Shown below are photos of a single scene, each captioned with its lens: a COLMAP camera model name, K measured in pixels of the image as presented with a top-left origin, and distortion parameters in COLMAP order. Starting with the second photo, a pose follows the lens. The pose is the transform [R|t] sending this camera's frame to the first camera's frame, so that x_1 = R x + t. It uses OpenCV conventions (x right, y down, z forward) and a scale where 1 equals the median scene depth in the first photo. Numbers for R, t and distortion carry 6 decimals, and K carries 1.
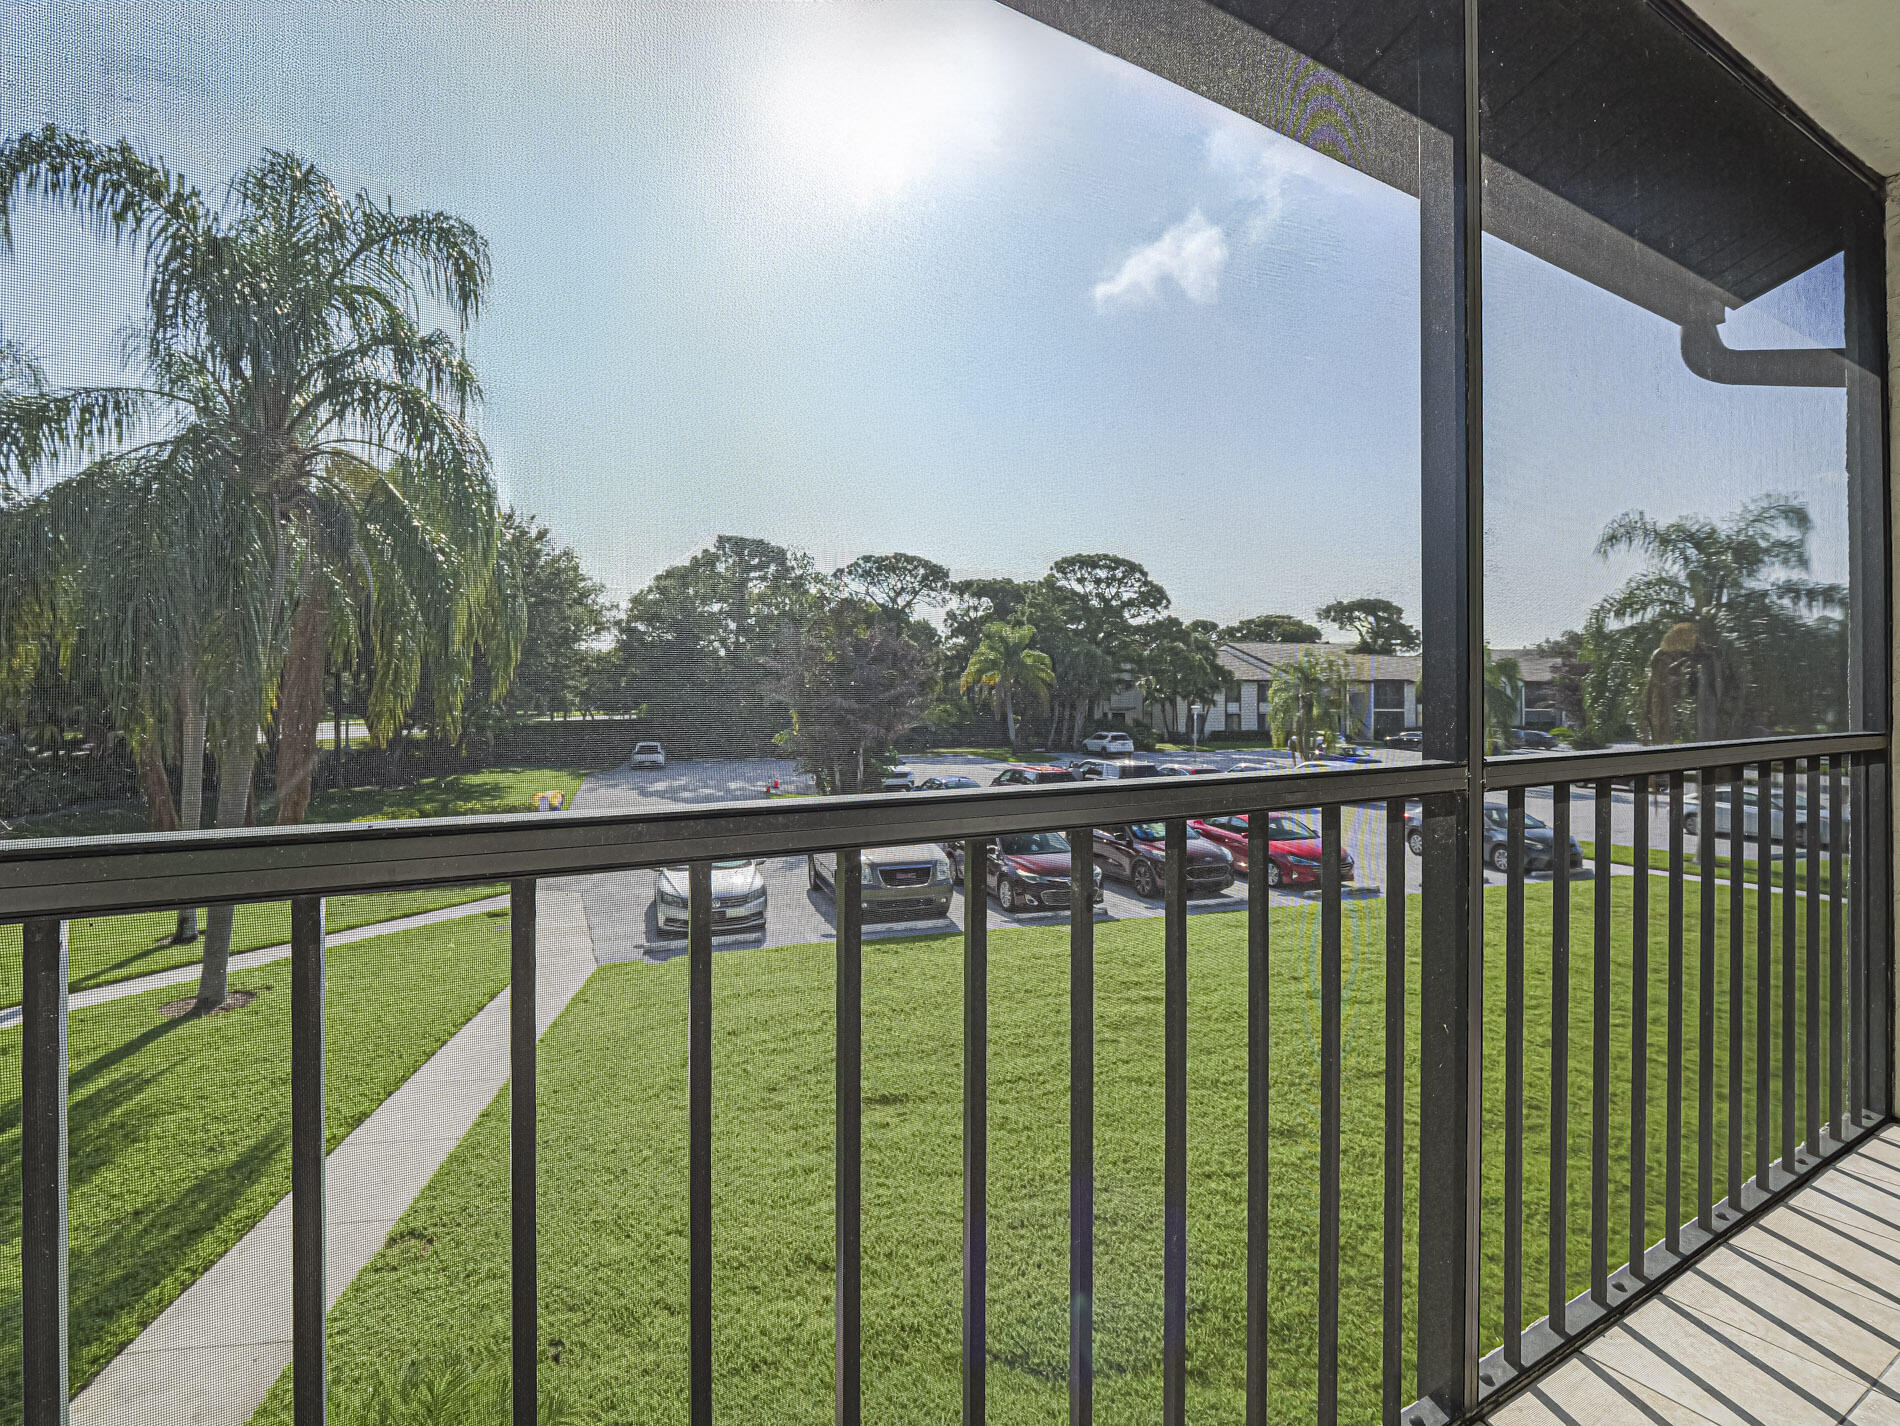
lens RADIAL K [[941.0, 0, 947.2], [0, 941.0, 742.6], [0, 0, 1]] dist [-0.018951, 0.006054]
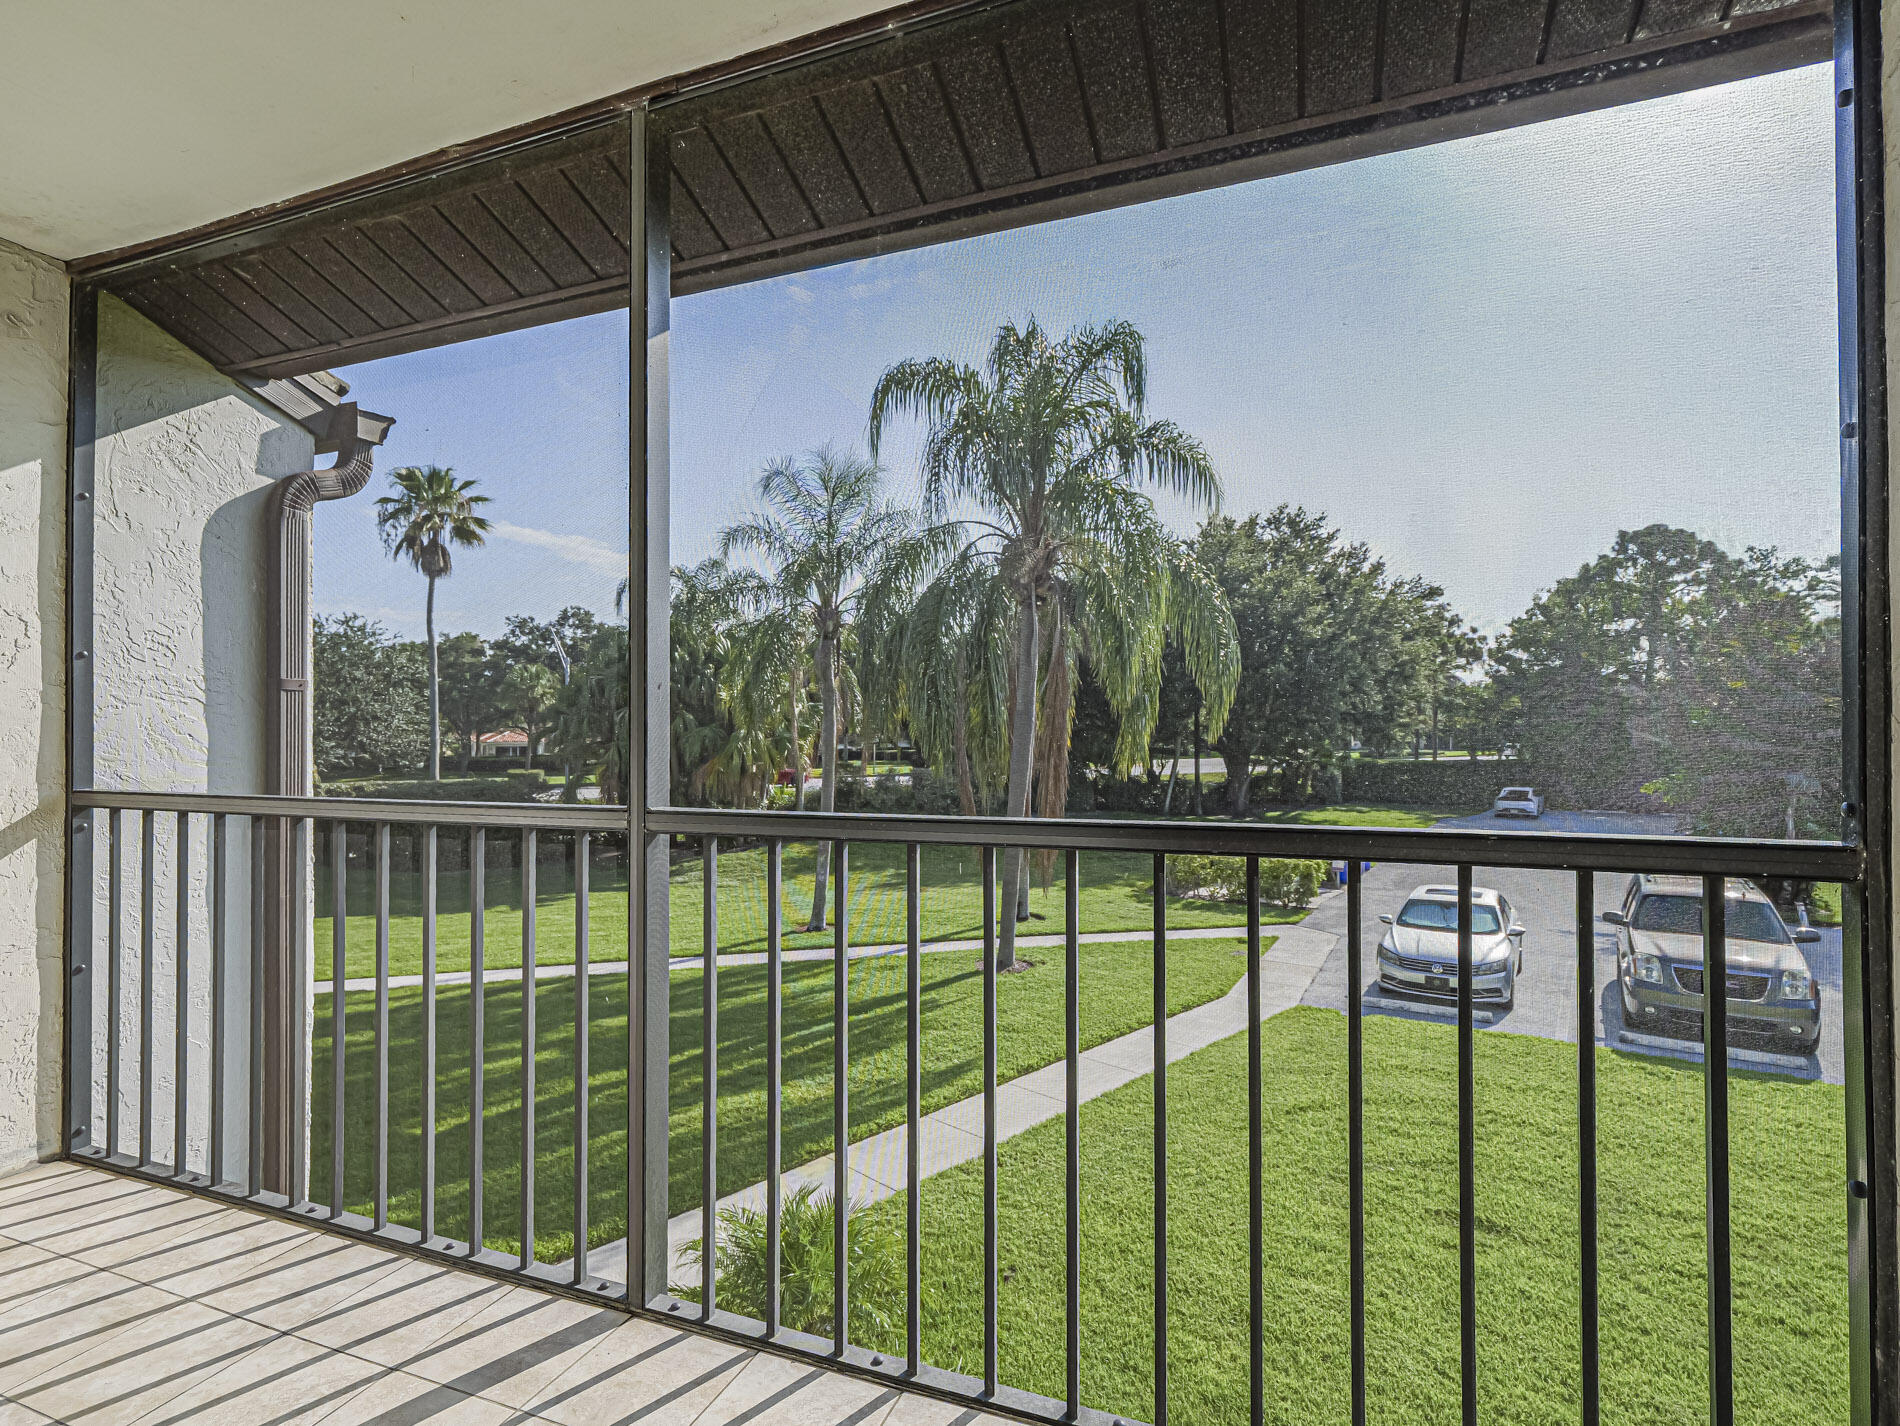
lens RADIAL K [[981.3, 0, 948.3], [0, 981.3, 808.5], [0, 0, 1]] dist [-0.001796, 0.000252]
pose [[0.591915, 0.059885, -0.803773, 0.134602], [-0.036472, 0.998205, 0.047513, -0.005850], [0.805175, 0.001191, 0.593036, 0.039052]]
